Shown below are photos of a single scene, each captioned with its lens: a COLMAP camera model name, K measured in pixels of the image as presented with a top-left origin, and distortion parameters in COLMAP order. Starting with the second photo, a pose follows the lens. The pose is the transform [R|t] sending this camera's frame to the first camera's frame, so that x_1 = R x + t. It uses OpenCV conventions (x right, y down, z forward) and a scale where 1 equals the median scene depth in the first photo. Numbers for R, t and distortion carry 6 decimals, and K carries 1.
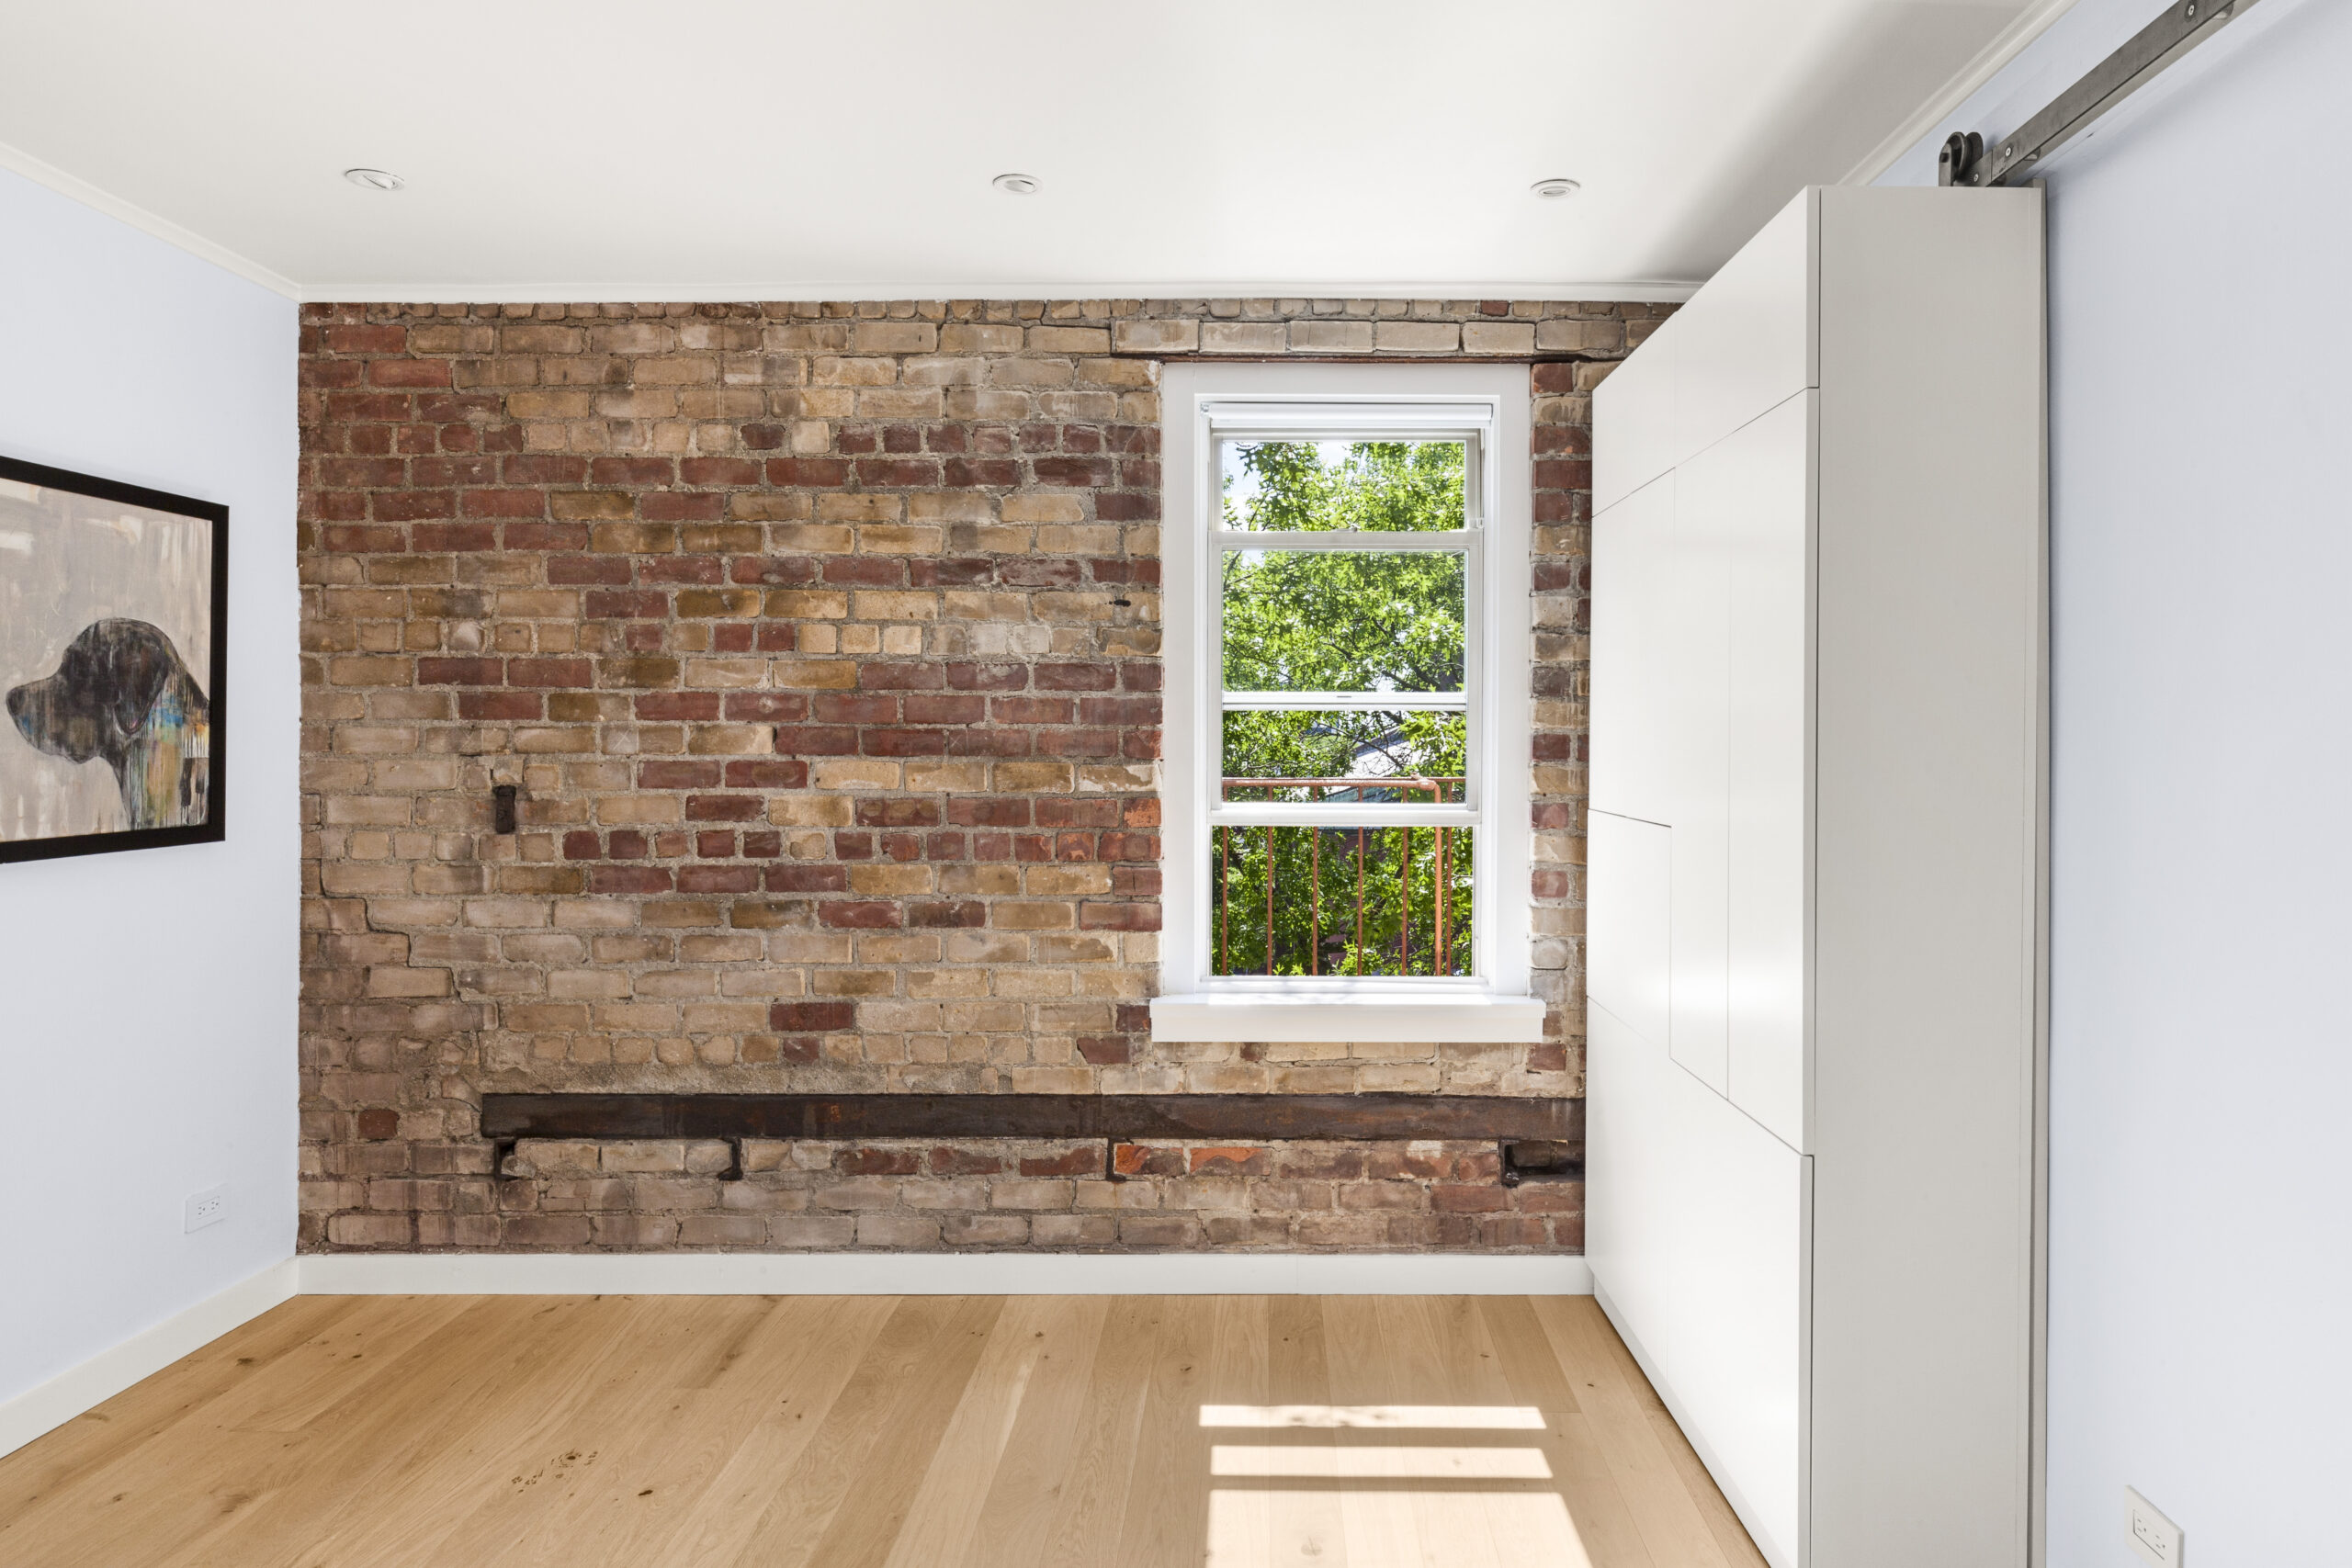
lens RADIAL K [[1629.3, 0, 1182.1], [0, 1629.3, 733.7], [0, 0, 1]] dist [-0.008888, -0.000553]
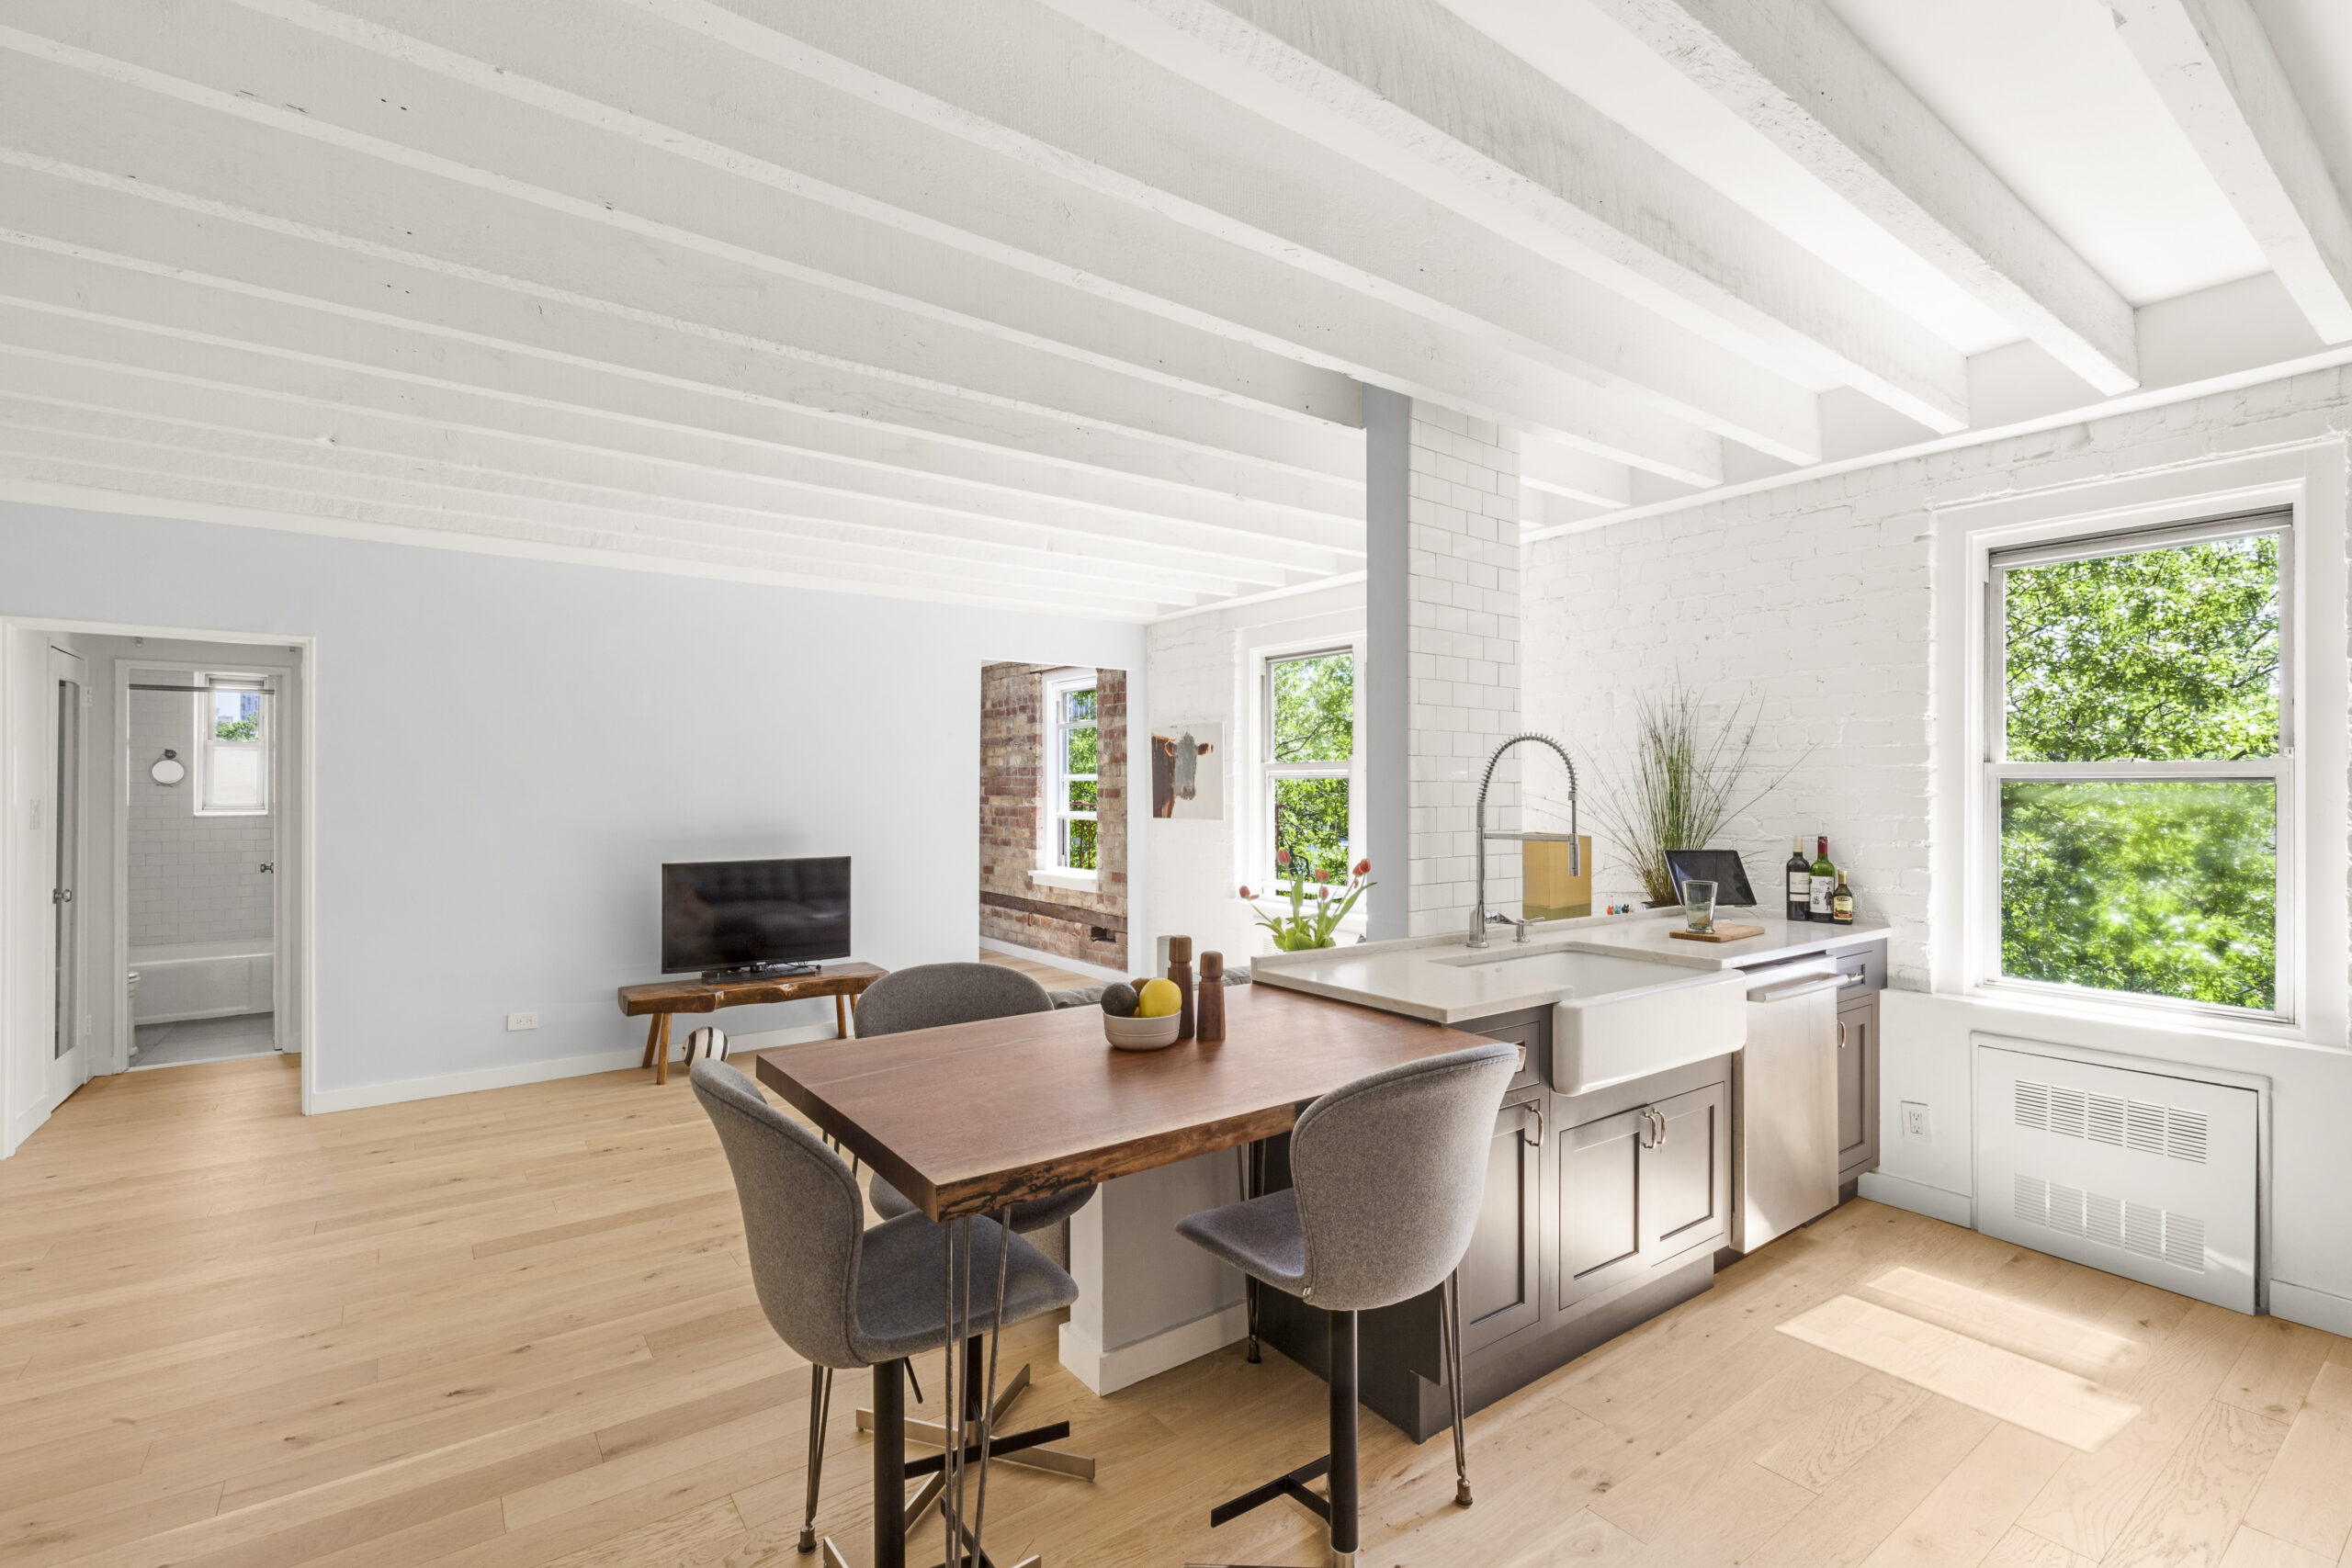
lens RADIAL K [[1081.4, 0, 1179.1], [0, 1081.4, 745.4], [0, 0, 1]] dist [0.001831, -0.002028]
pose [[0.583302, -0.033754, -0.811554, 1.903314], [0.006616, 0.999300, -0.036808, -0.004738], [0.812229, 0.016101, 0.583117, -0.026061]]
